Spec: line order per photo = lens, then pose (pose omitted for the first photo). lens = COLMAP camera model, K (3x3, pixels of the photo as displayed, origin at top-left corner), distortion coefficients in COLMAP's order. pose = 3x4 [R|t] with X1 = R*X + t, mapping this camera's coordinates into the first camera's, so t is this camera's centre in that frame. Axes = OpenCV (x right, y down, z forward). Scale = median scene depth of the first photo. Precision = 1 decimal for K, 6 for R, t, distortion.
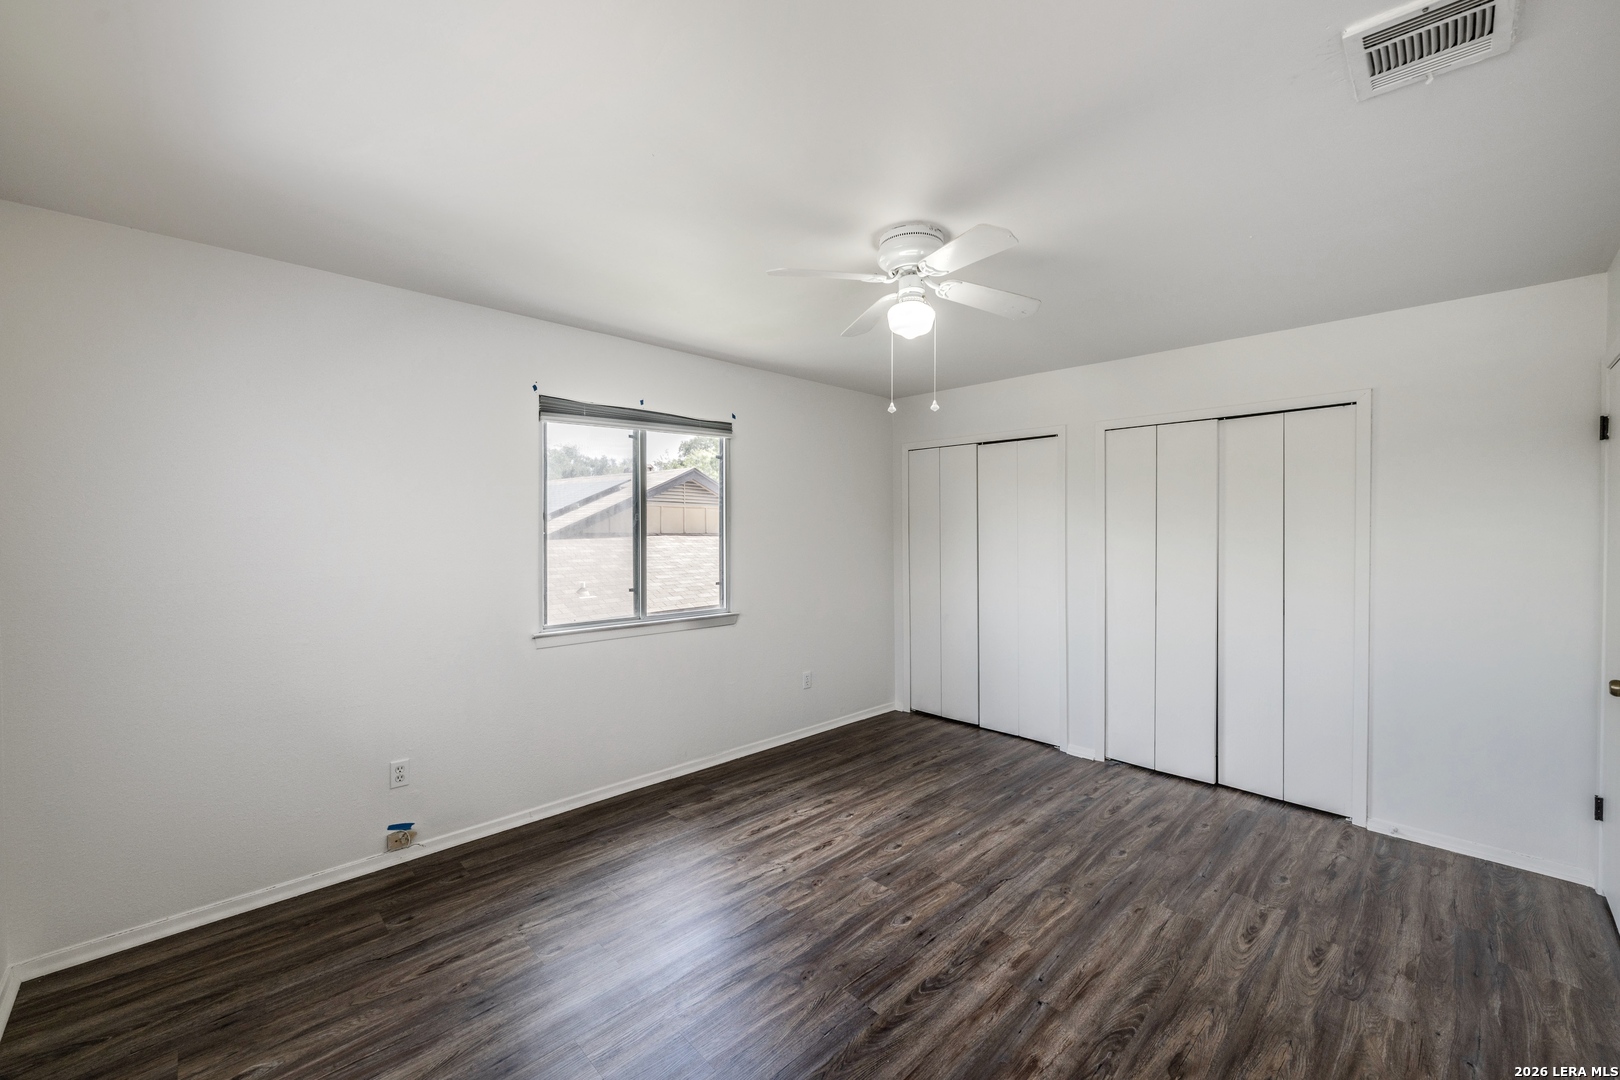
lens RADIAL K [[654.7, 0, 812.7], [0, 654.7, 545.3], [0, 0, 1]] dist [-0.001657, 0.000793]
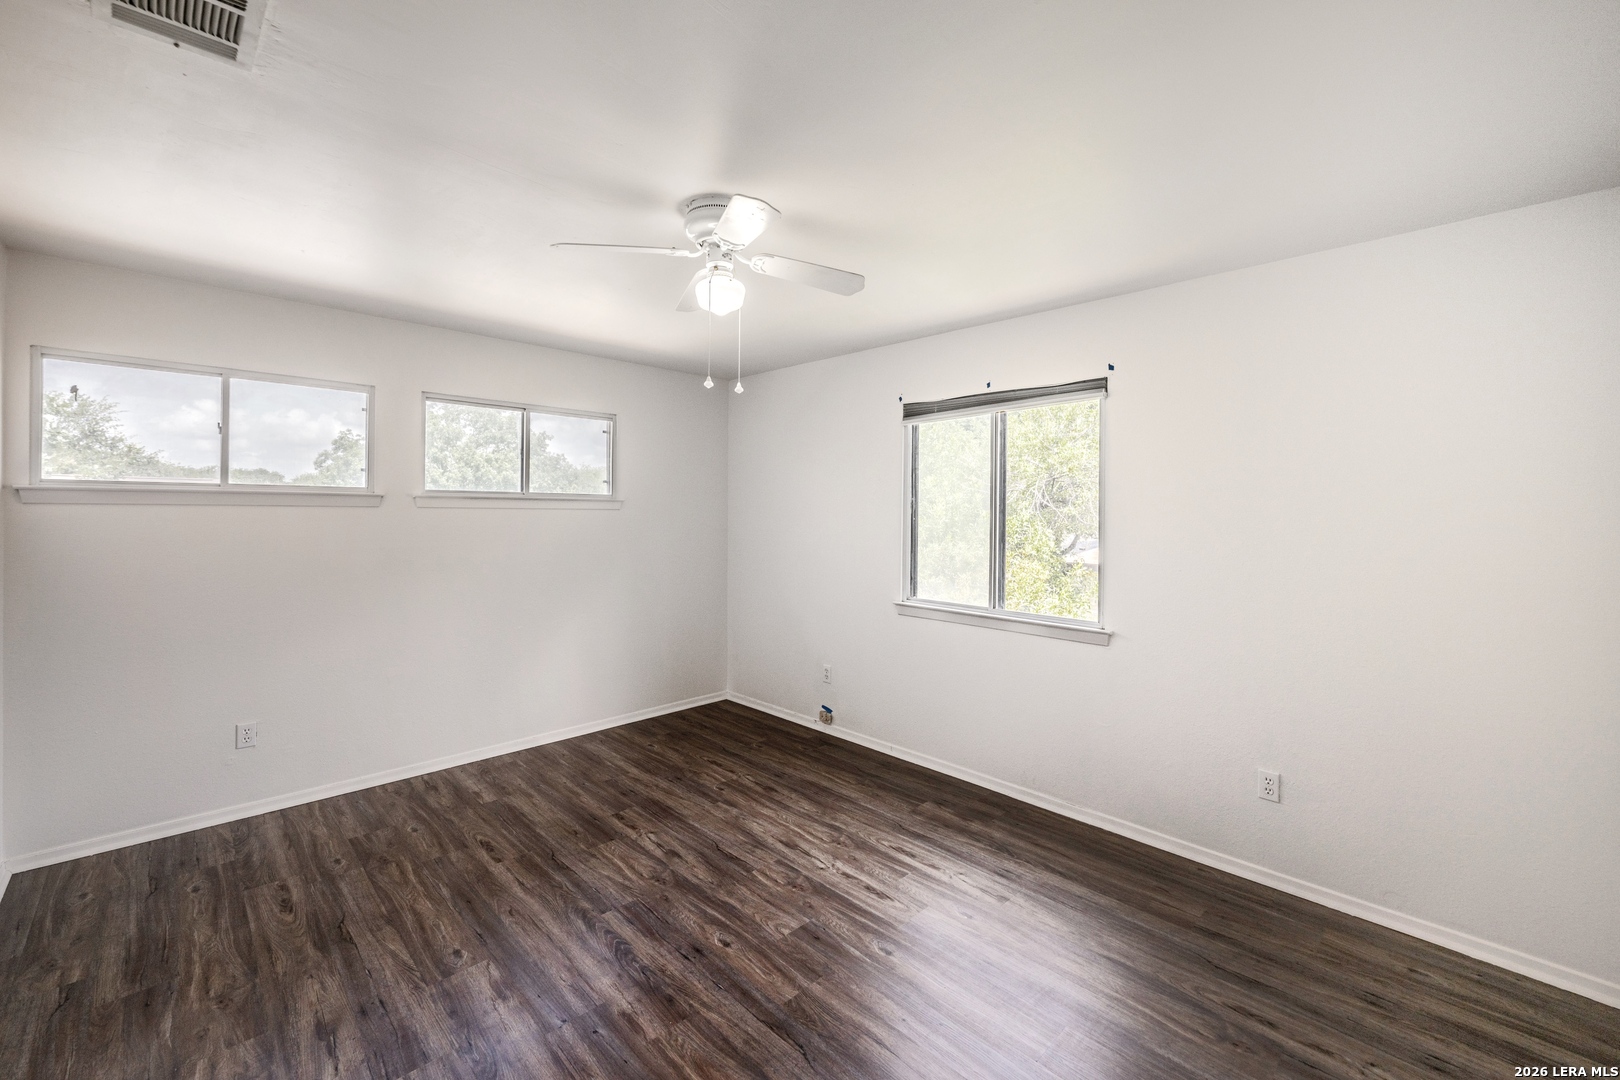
lens RADIAL K [[654.7, 0, 787.5], [0, 654.7, 511.9], [0, 0, 1]] dist [-0.001657, 0.000793]
pose [[-0.020901, 0.001516, -0.999780, 0.870819], [-0.033709, 0.999429, 0.002220, -0.029060], [0.999213, 0.033748, -0.020838, 0.896748]]
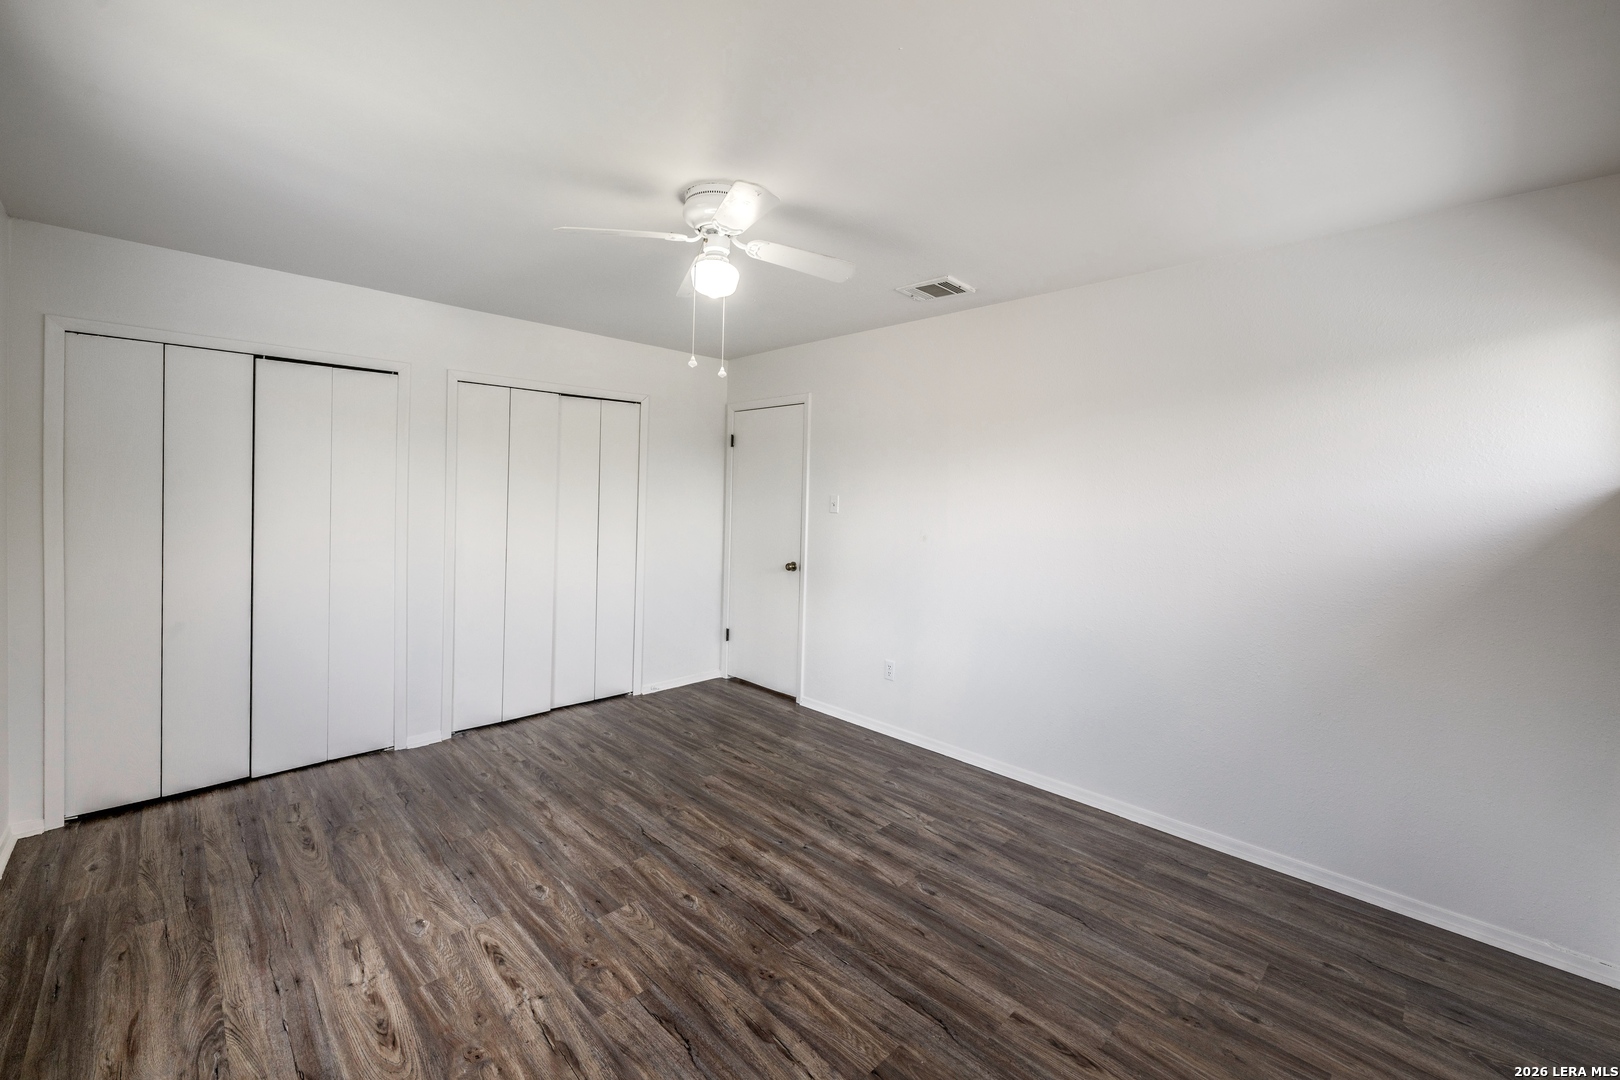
lens RADIAL K [[654.7, 0, 809.2], [0, 654.7, 529.9], [0, 0, 1]] dist [-0.001657, 0.000793]
pose [[-0.018383, -0.056966, 0.998207, -0.654668], [0.007128, 0.998343, 0.057105, -0.020235], [-0.999806, 0.008165, -0.017946, 0.689090]]
